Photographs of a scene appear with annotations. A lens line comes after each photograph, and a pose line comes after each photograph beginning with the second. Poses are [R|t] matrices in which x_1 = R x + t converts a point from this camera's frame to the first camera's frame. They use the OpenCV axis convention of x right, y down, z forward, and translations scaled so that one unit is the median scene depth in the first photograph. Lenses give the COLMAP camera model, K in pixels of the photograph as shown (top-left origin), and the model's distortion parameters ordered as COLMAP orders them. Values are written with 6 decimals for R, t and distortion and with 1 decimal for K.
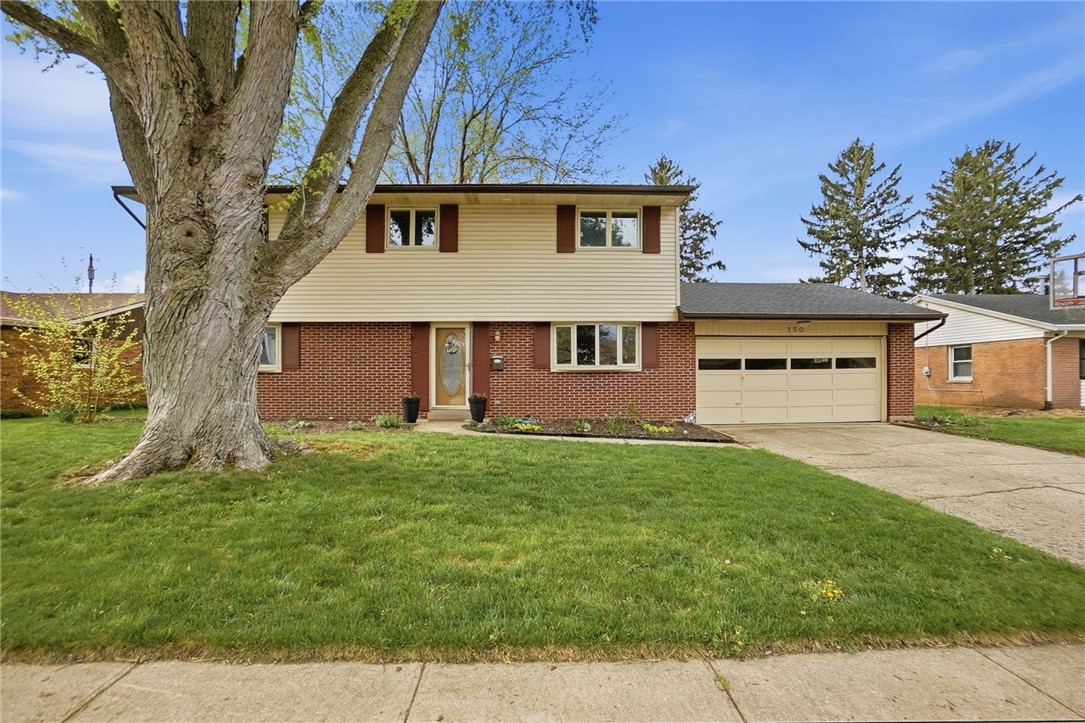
lens RADIAL K [[494.1, 0, 519.8], [0, 494.1, 368.3], [0, 0, 1]] dist [-0.036821, 0.009148]
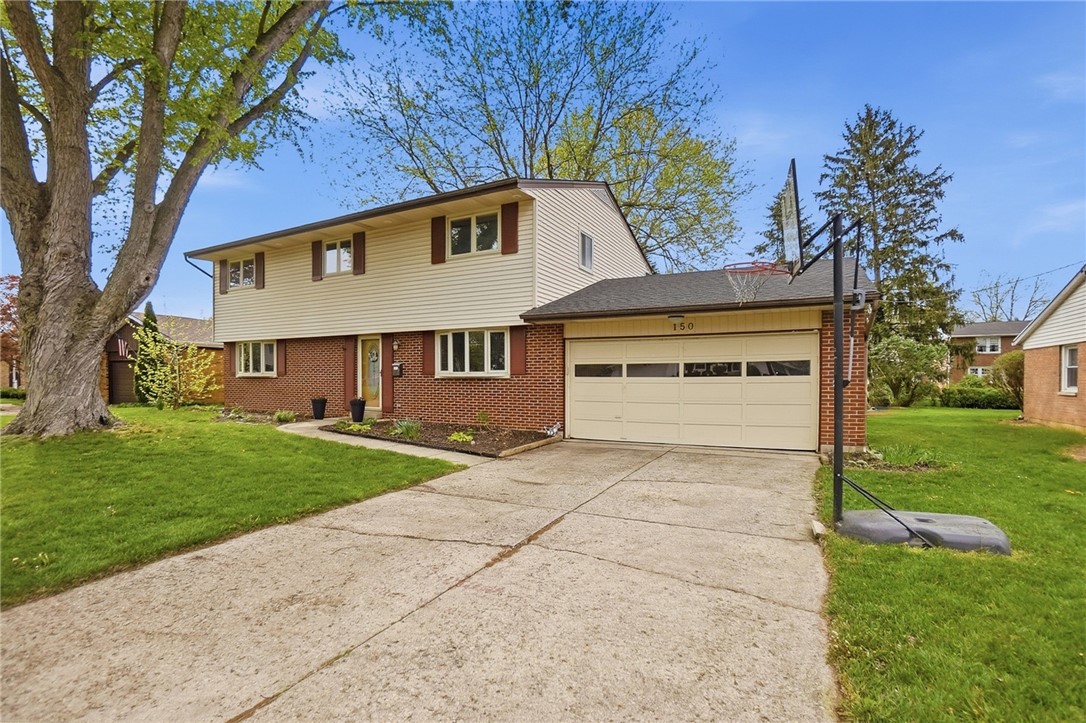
lens RADIAL K [[494.6, 0, 544.8], [0, 494.6, 373.8], [0, 0, 1]] dist [-0.036821, 0.009148]
pose [[0.873588, 0.001514, -0.486664, 0.777784], [-0.000217, 0.999996, 0.002722, -0.004740], [0.486666, -0.002272, 0.873585, 0.197476]]
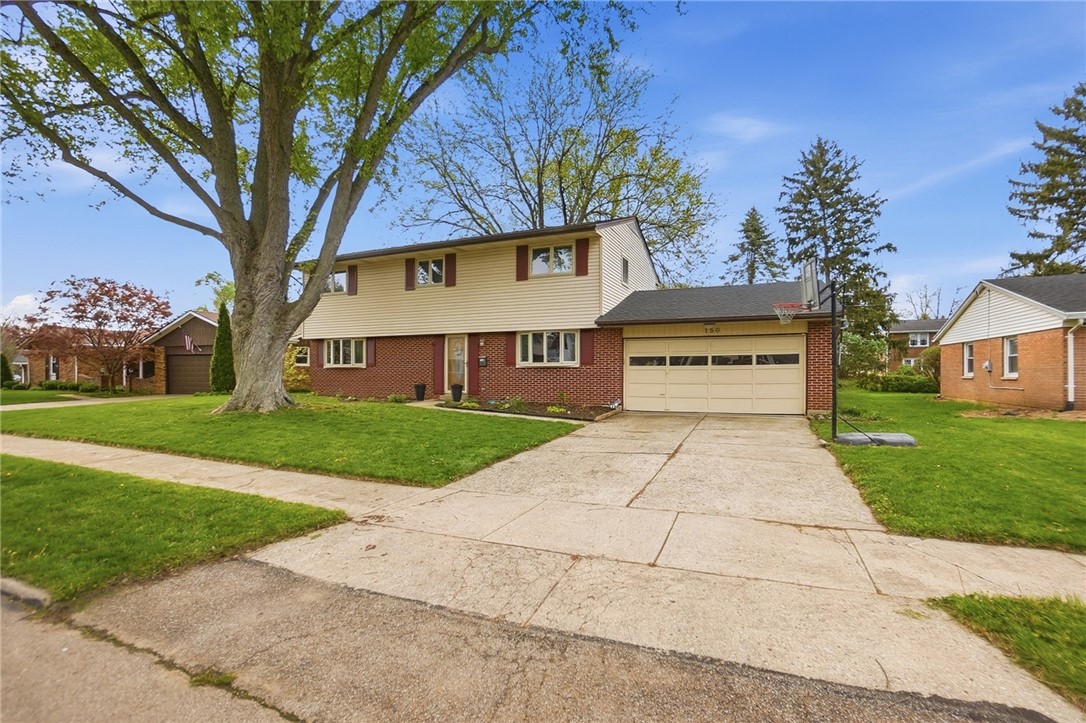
lens RADIAL K [[494.6, 0, 540.4], [0, 494.6, 358.2], [0, 0, 1]] dist [-0.036821, 0.009148]
pose [[0.907956, -0.009045, -0.418968, 0.698962], [0.003637, 0.999899, -0.013704, -0.000028], [0.419050, 0.010919, 0.907898, -0.218521]]
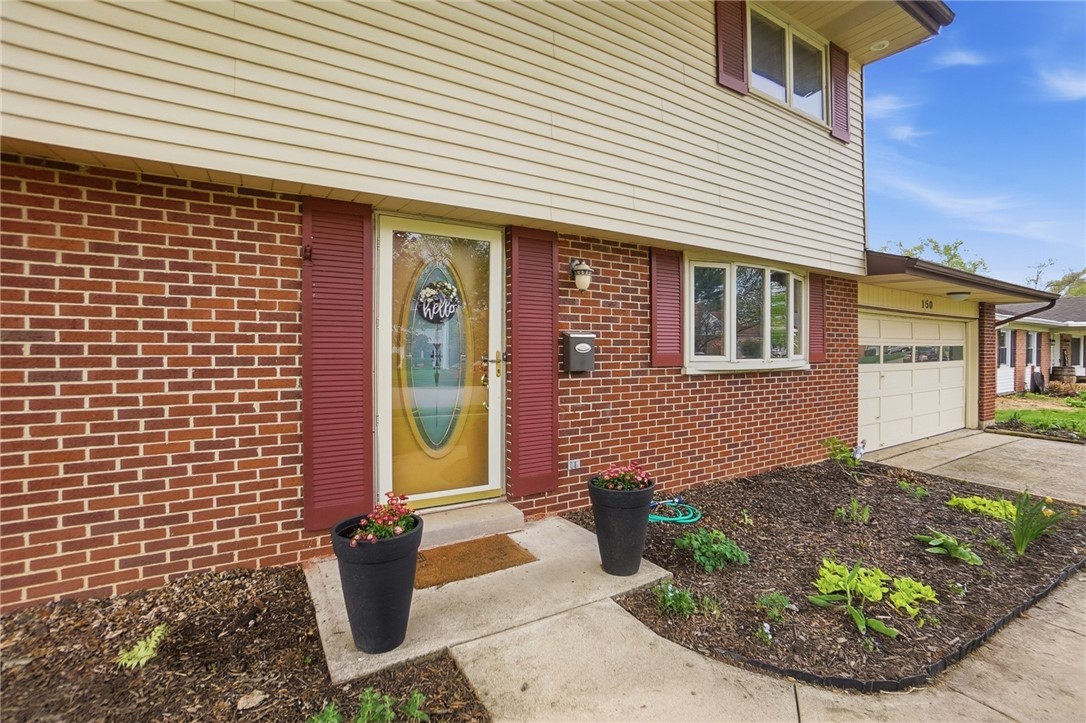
lens RADIAL K [[494.6, 0, 552.3], [0, 494.6, 351.8], [0, 0, 1]] dist [-0.036821, 0.009148]
pose [[0.856246, 0.004327, 0.516550, -0.242274], [-0.011793, 0.999868, 0.011173, -0.014961], [-0.516434, -0.015658, 0.856184, 0.709461]]
